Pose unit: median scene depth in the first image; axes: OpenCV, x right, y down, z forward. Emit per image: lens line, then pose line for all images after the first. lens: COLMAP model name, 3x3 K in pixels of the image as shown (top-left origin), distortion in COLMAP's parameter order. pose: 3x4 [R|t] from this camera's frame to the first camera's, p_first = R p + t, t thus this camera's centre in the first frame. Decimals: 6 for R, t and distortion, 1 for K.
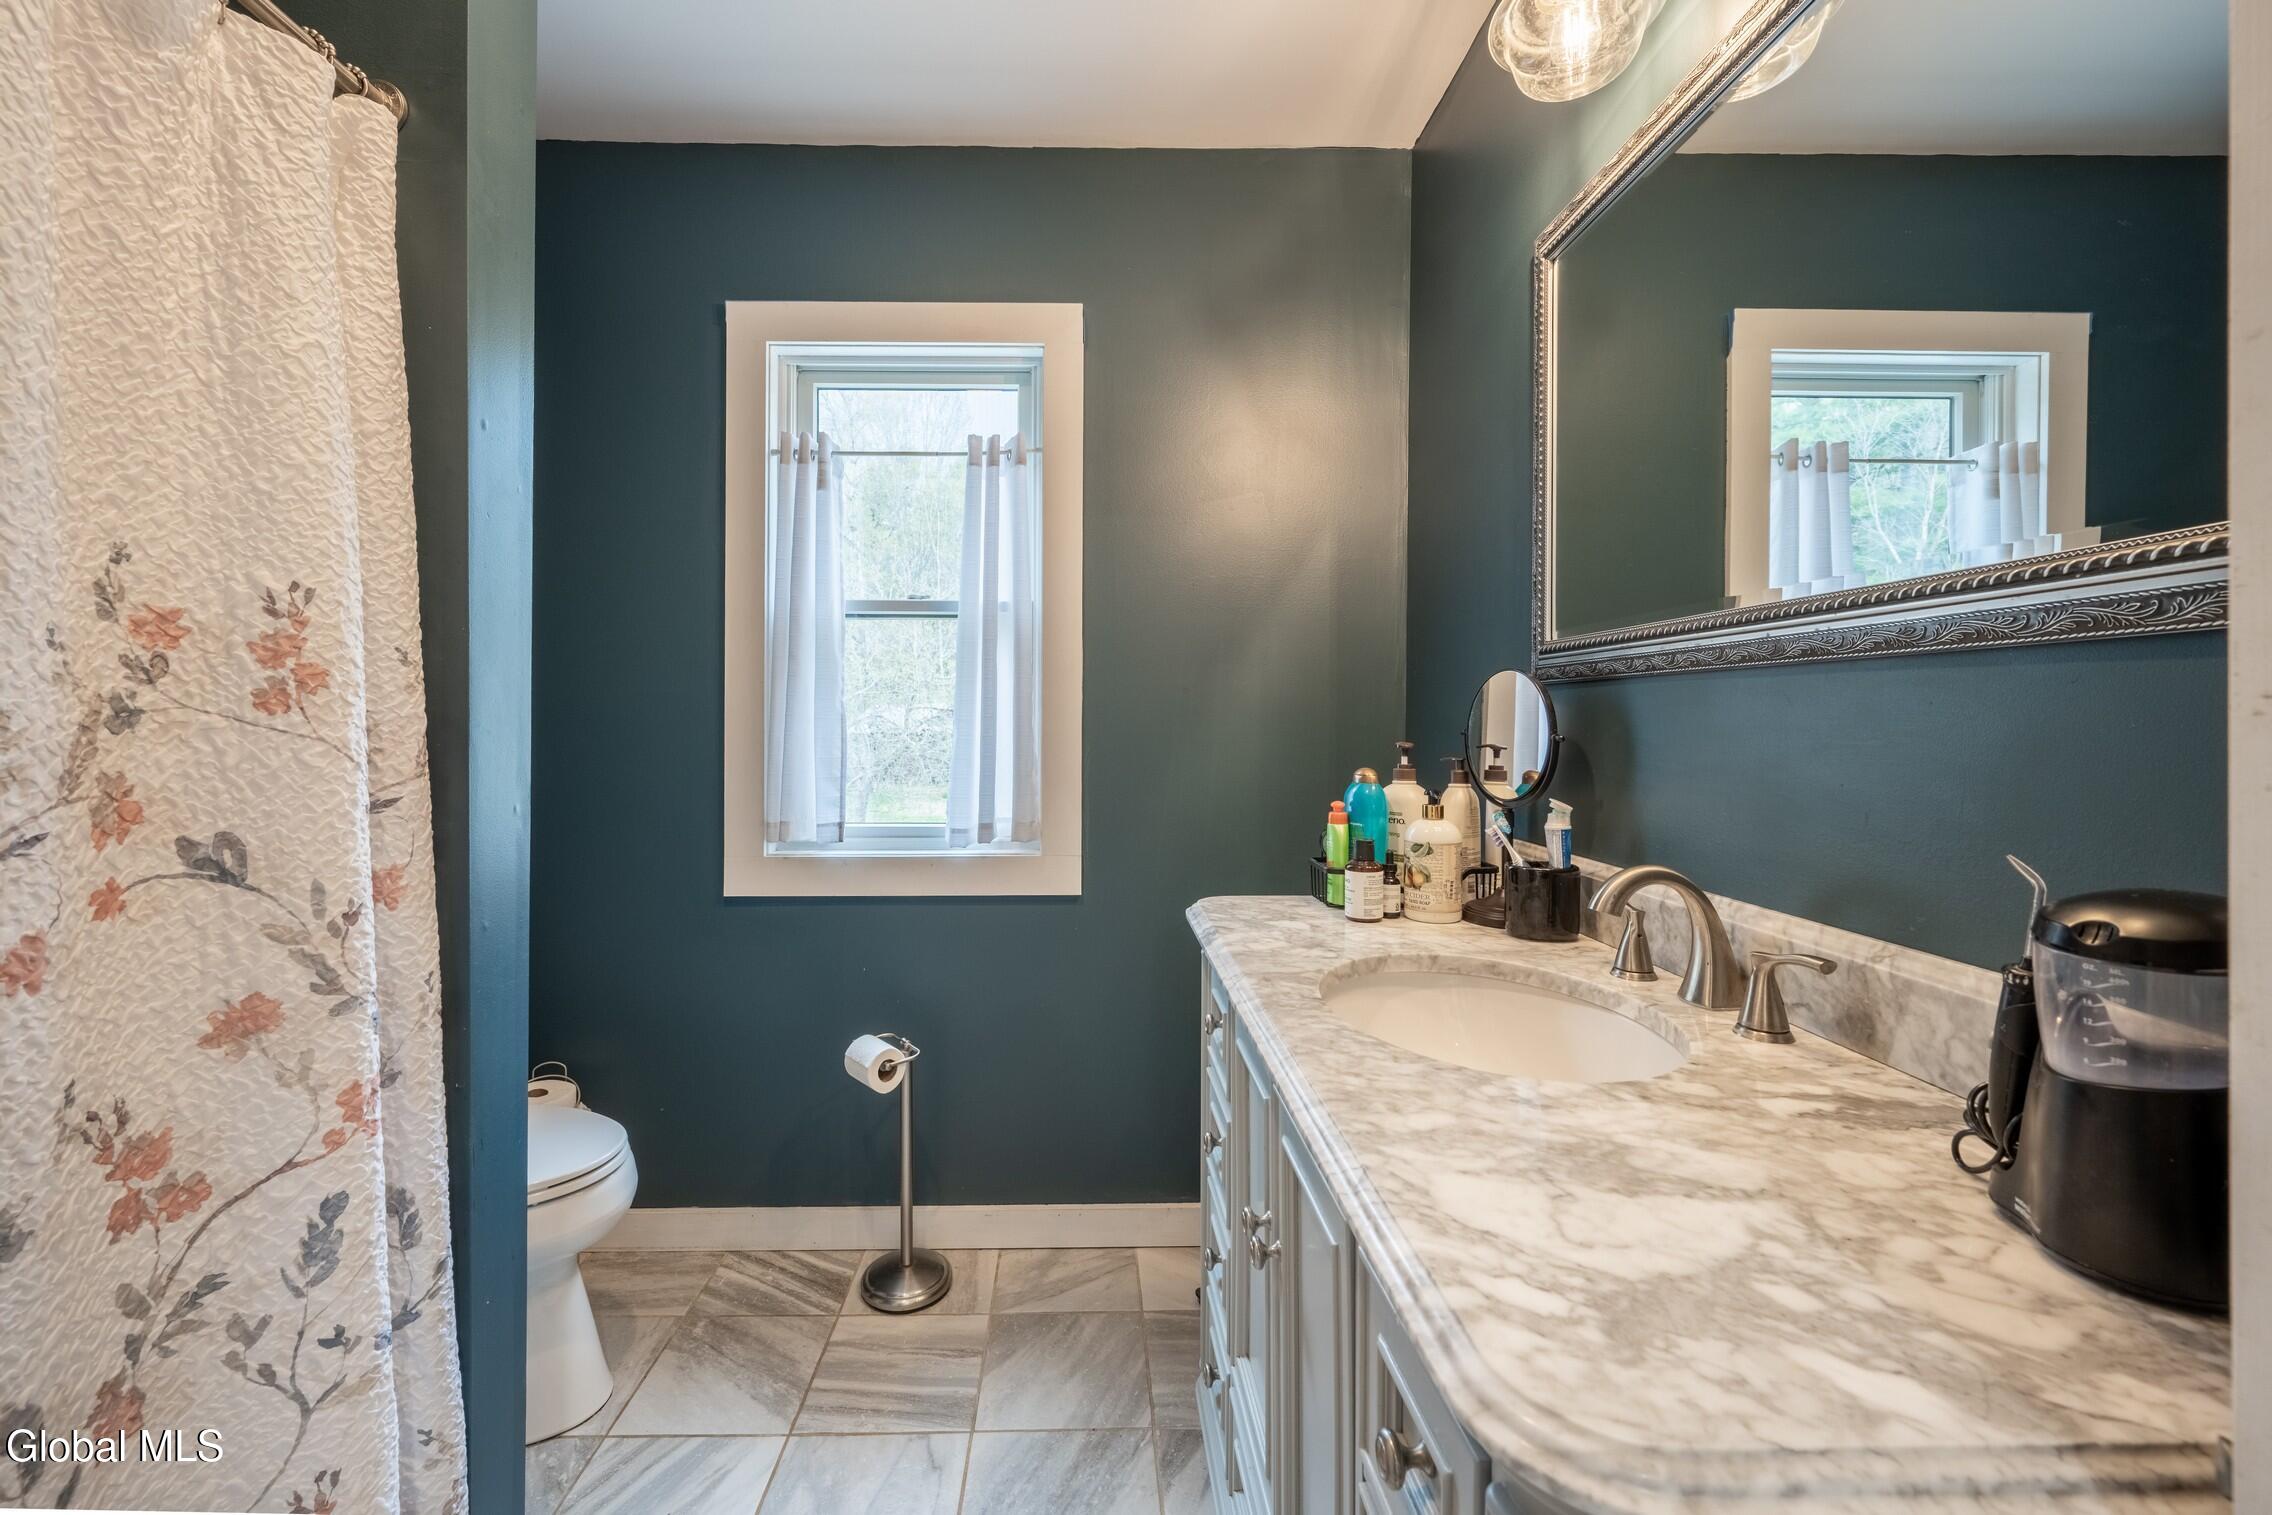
lens RADIAL K [[913.6, 0, 1089.5], [0, 913.6, 718.3], [0, 0, 1]] dist [-0.001008, 0.001036]
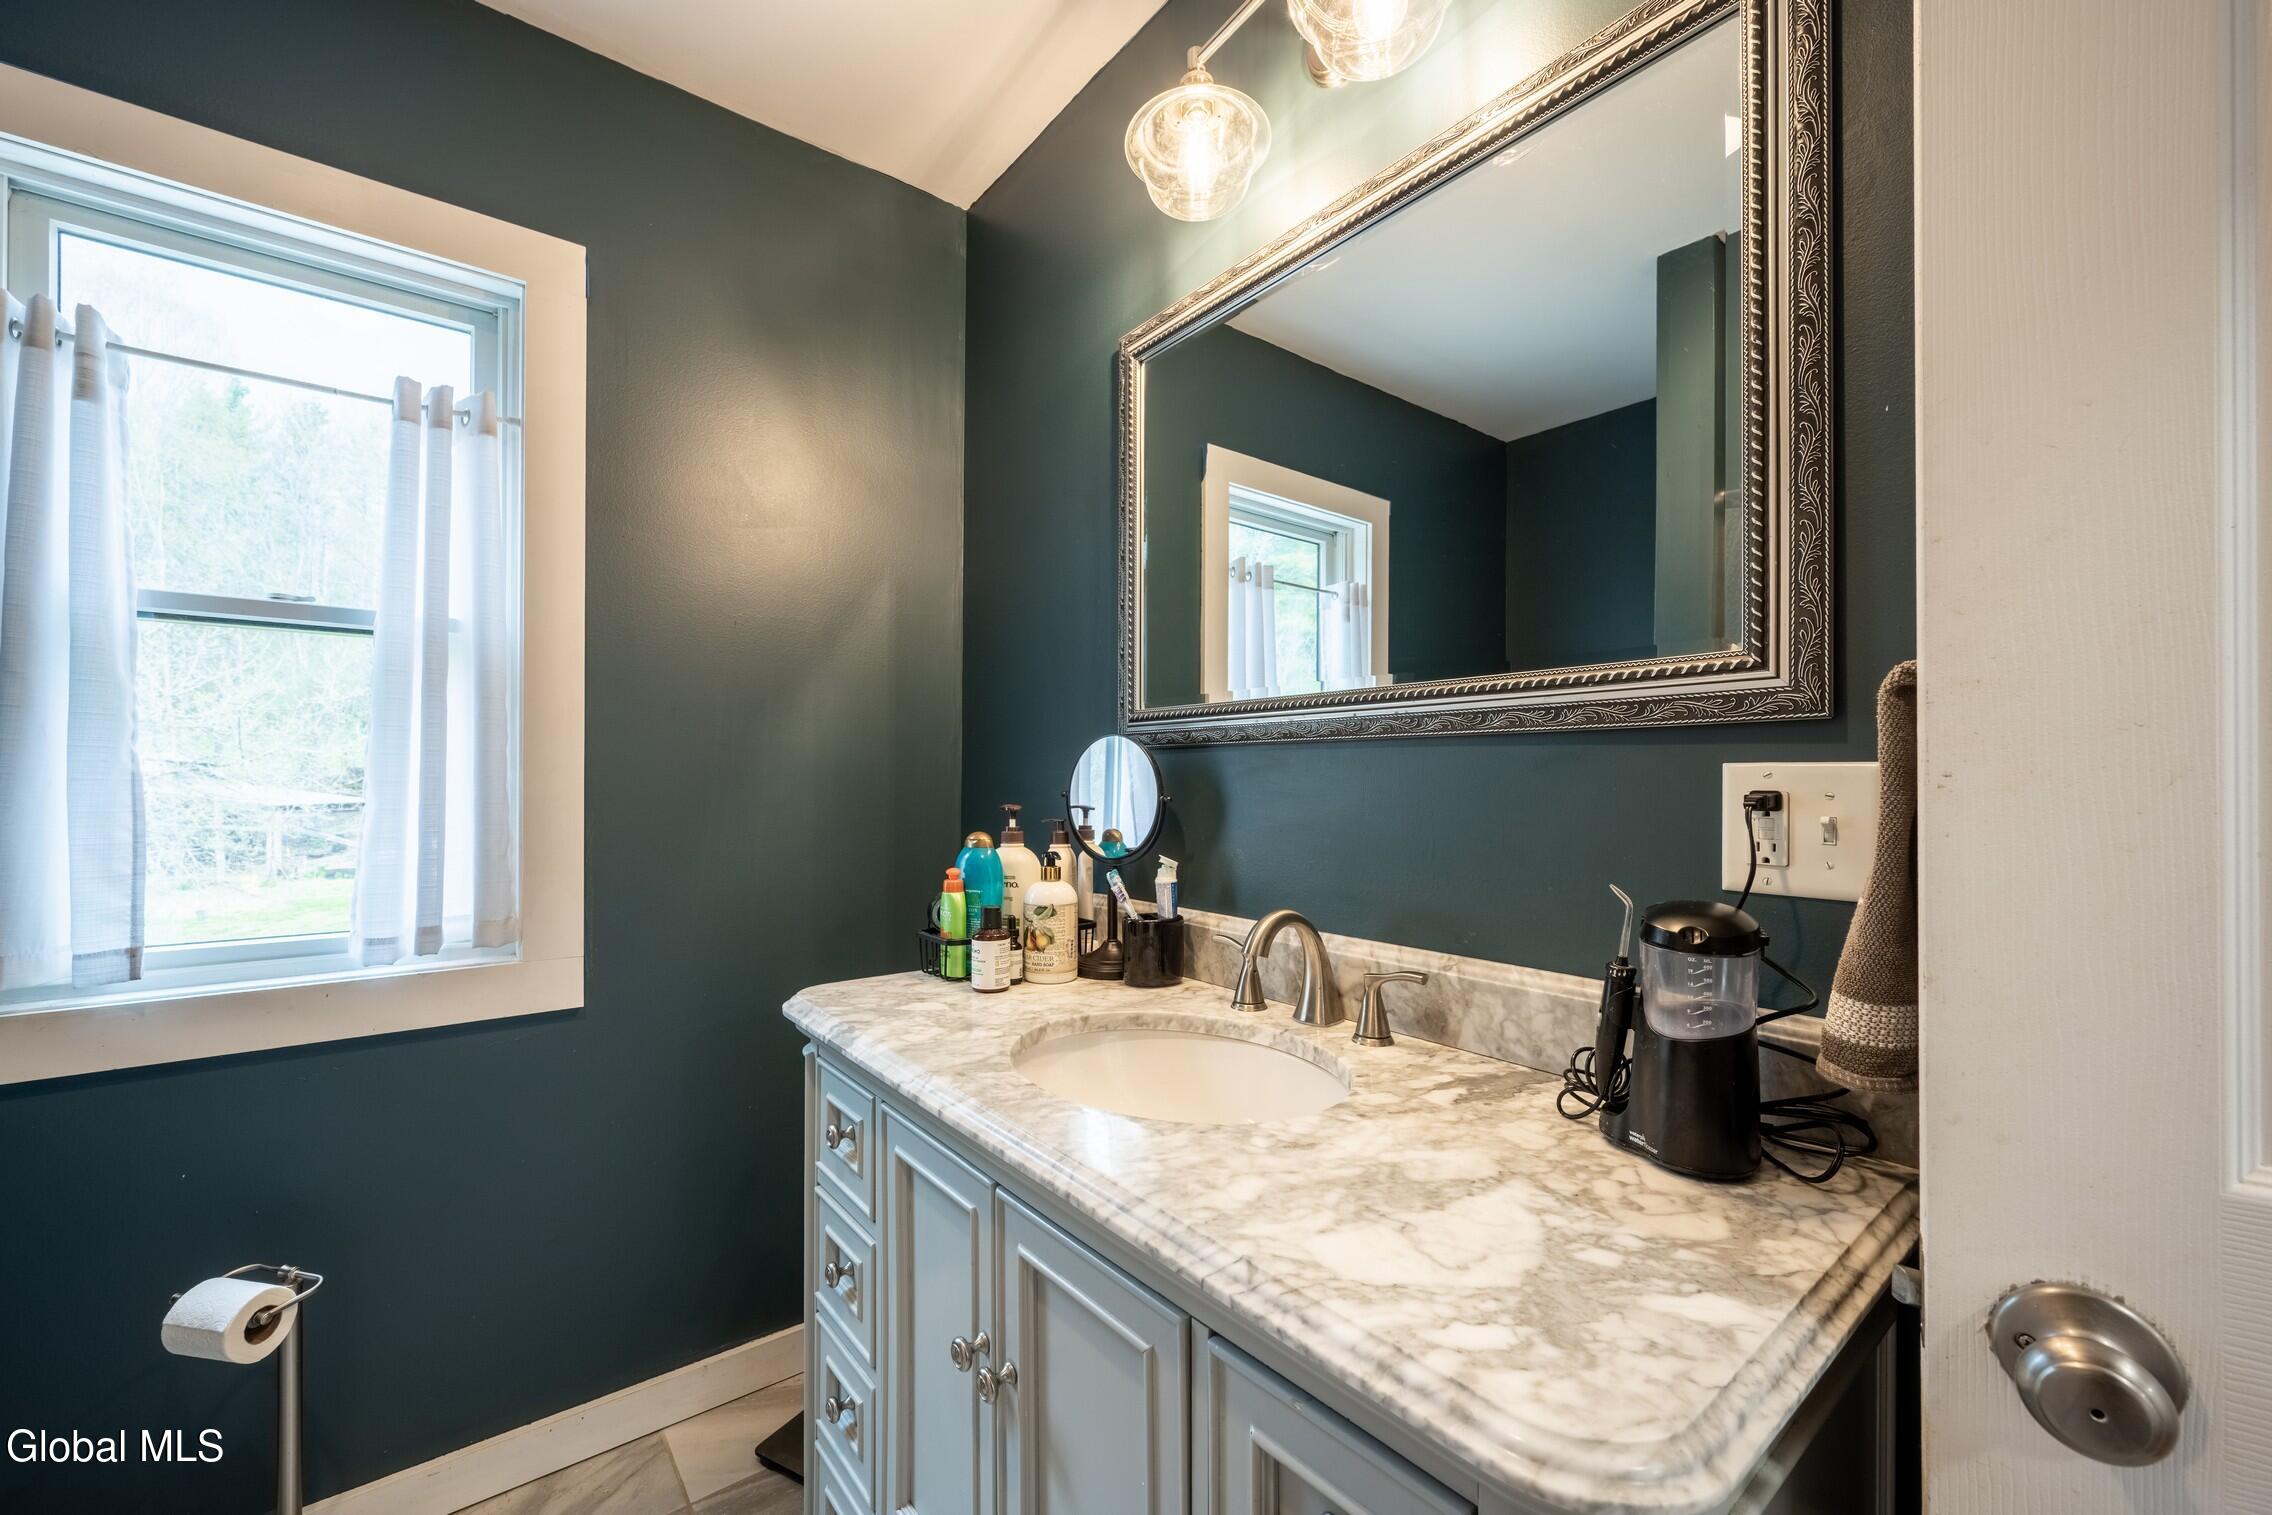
lens RADIAL K [[913.6, 0, 1136.6], [0, 913.6, 775.1], [0, 0, 1]] dist [-0.001008, 0.001036]
pose [[0.789938, 0.003443, 0.613177, -0.164975], [-0.002463, 0.999994, -0.002442, -0.004107], [-0.613181, 0.000419, 0.789942, 0.139687]]
